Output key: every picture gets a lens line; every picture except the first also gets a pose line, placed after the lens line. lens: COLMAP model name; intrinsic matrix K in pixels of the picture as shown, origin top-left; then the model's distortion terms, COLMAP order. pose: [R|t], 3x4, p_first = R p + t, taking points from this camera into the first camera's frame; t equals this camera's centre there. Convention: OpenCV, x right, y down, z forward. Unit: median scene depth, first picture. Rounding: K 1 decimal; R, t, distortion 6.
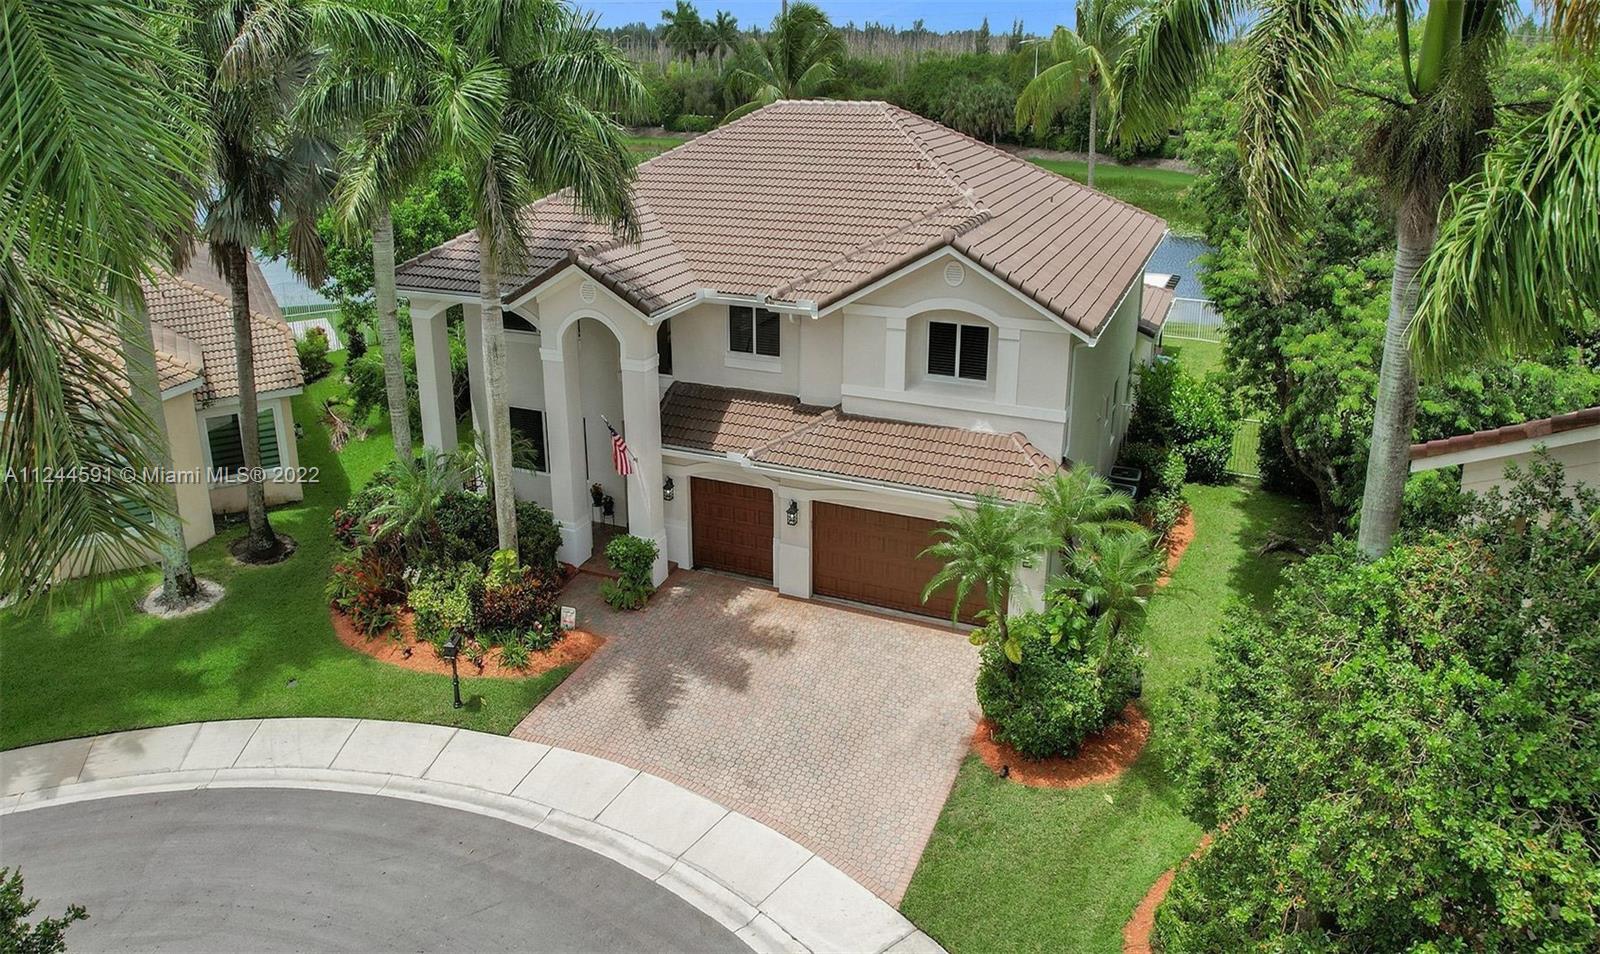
lens RADIAL K [[1112.9, 0, 794.5], [0, 1112.9, 476.7], [0, 0, 1]] dist [-0.036038, 0.005034]
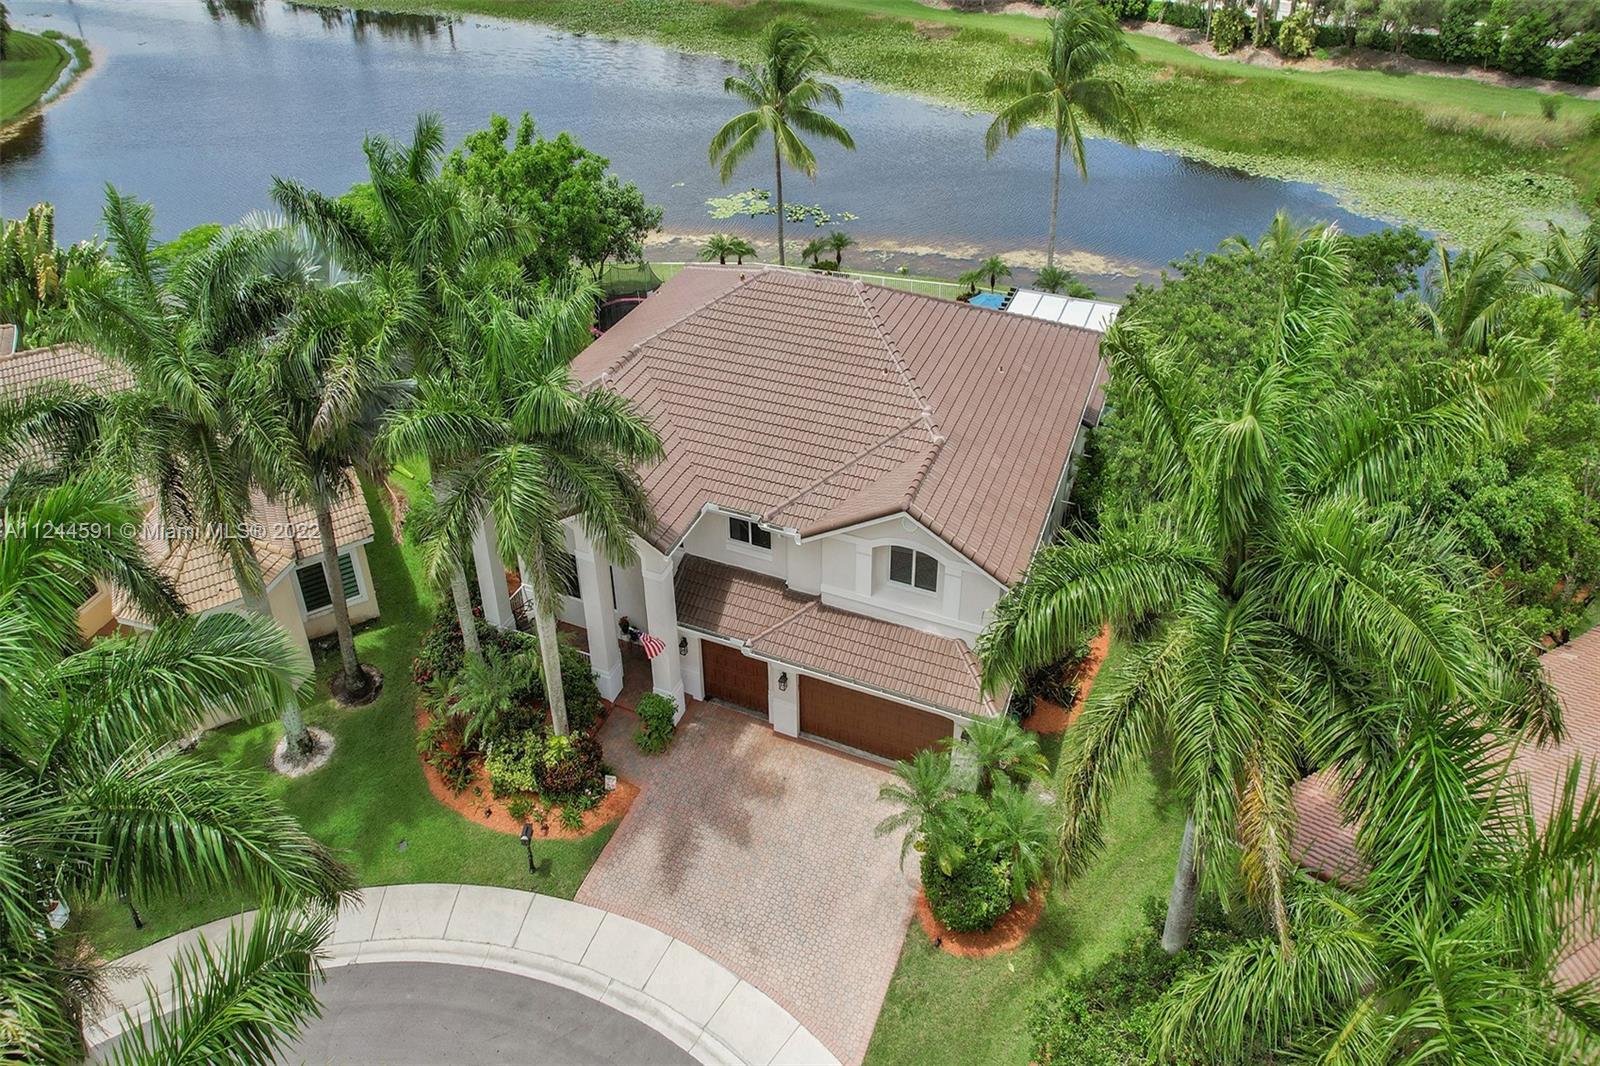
lens RADIAL K [[1018.5, 0, 806.4], [0, 1018.5, 532.4], [0, 0, 1]] dist [-0.028929, -0.005234]
pose [[0.999817, -0.013016, 0.014015, 0.011719], [0.010299, 0.983806, 0.178940, -0.370091], [-0.016117, -0.178763, 0.983760, -0.116898]]
